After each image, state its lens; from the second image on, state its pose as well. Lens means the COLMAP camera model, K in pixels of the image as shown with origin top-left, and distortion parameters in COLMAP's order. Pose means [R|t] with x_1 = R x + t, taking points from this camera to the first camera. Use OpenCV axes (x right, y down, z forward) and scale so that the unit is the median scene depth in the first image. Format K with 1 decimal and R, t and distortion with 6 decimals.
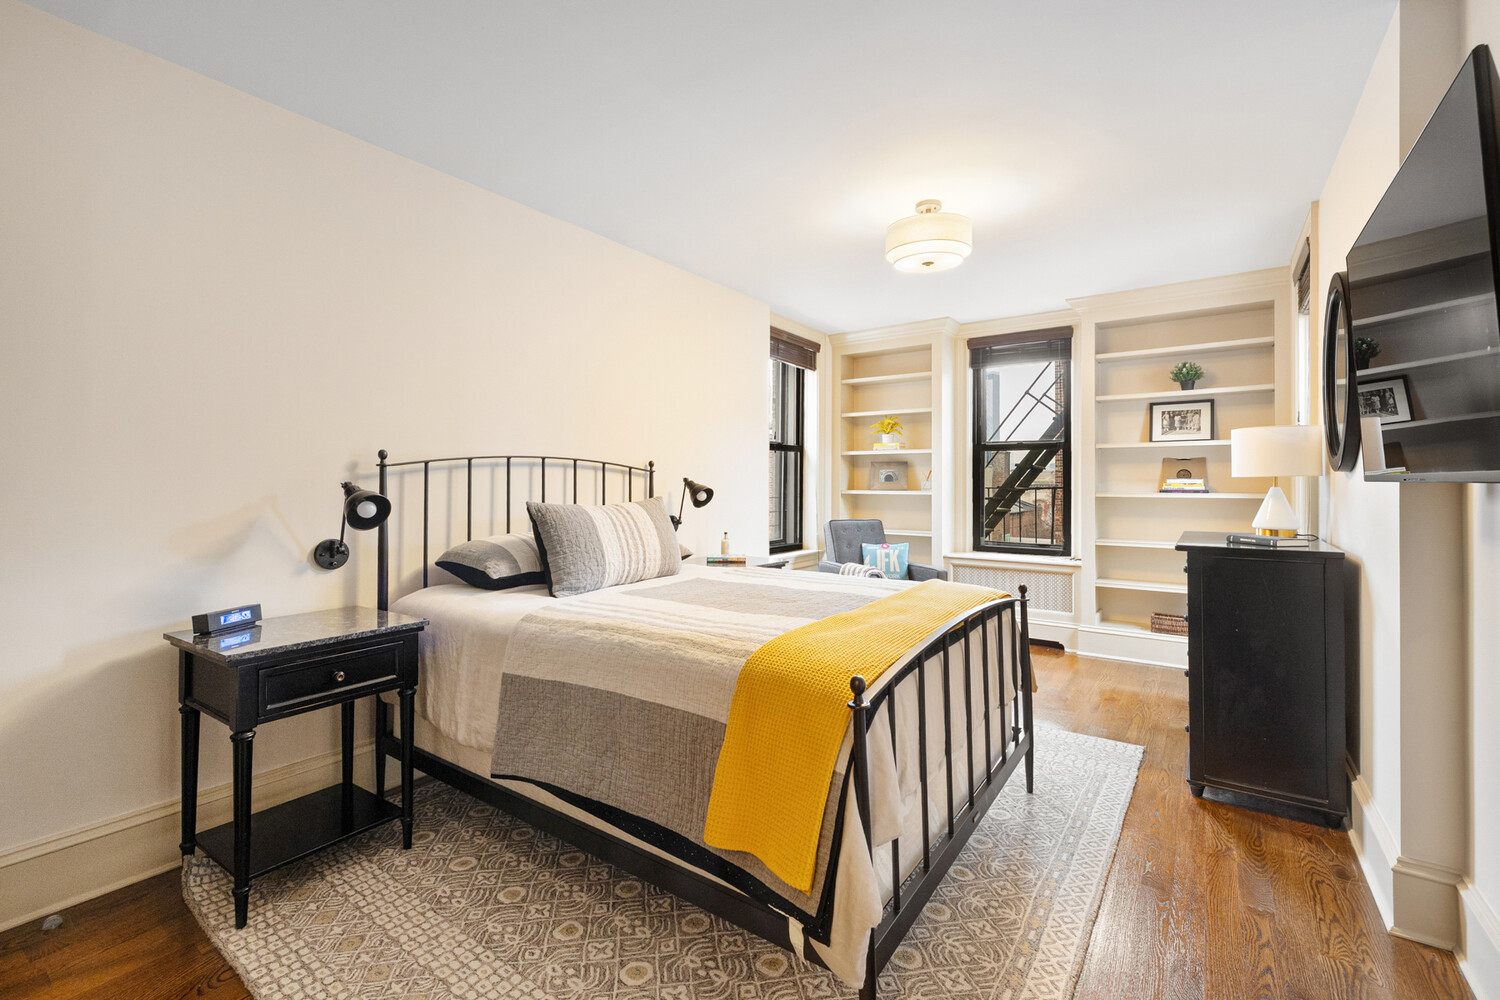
lens RADIAL K [[642.4, 0, 750.3], [0, 642.4, 491.1], [0, 0, 1]] dist [0.001694, 0.000739]
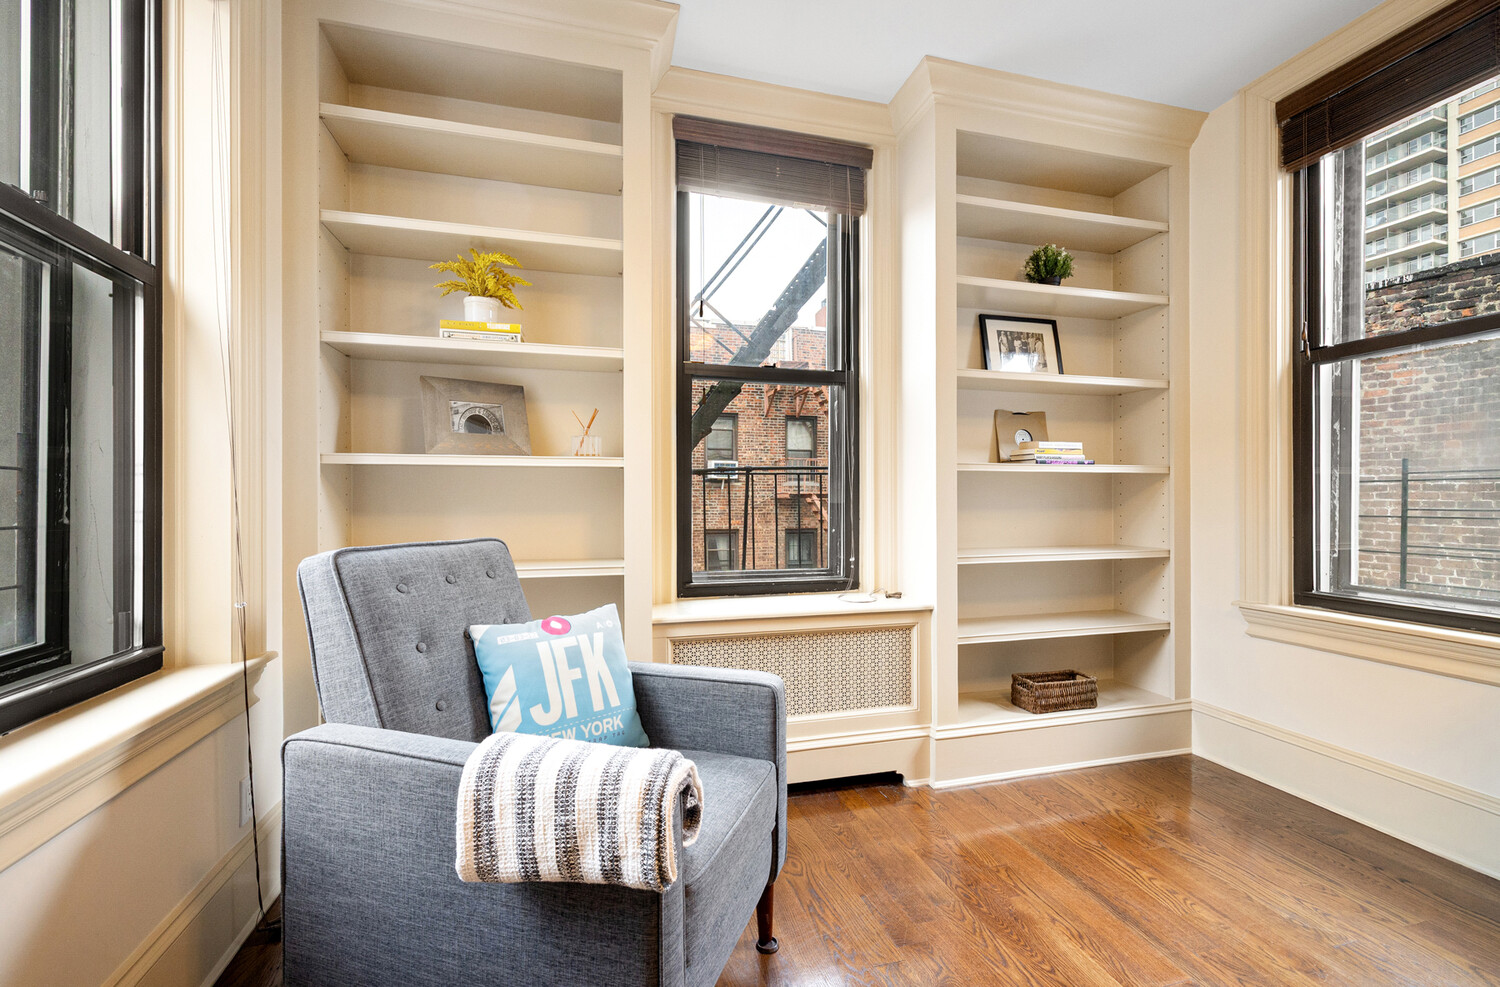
lens RADIAL K [[642.4, 0, 745.3], [0, 642.4, 500.1], [0, 0, 1]] dist [0.001694, 0.000739]
pose [[0.622044, -0.008726, 0.782933, 0.028700], [0.005812, 0.999962, 0.006527, 0.024747], [-0.782960, 0.000490, 0.622071, 0.735148]]
